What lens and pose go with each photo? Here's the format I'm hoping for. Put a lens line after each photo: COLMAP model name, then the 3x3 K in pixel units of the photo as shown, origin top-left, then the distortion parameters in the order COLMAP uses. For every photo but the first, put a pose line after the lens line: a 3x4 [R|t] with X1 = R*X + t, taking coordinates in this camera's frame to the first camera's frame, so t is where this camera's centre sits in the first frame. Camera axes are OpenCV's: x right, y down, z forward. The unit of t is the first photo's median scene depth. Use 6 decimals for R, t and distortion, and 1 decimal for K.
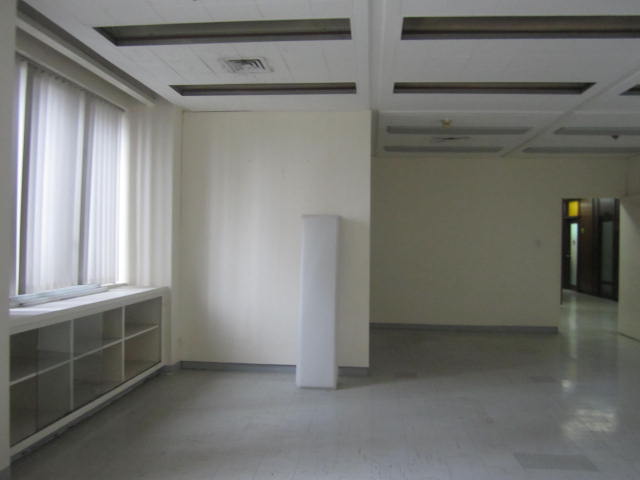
lens RADIAL K [[532.1, 0, 316.7], [0, 532.1, 237.9], [0, 0, 1]] dist [-0.027595, 0.003872]
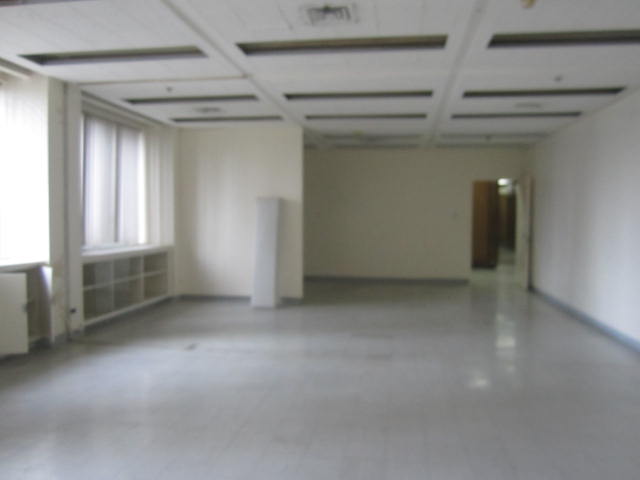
lens RADIAL K [[532.1, 0, 321.8], [0, 532.1, 241.1], [0, 0, 1]] dist [-0.027595, 0.003872]
pose [[0.998936, -0.000611, -0.046123, 0.244774], [0.003210, 0.998410, 0.056282, -0.005822], [0.046015, -0.056370, 0.997349, -0.560124]]
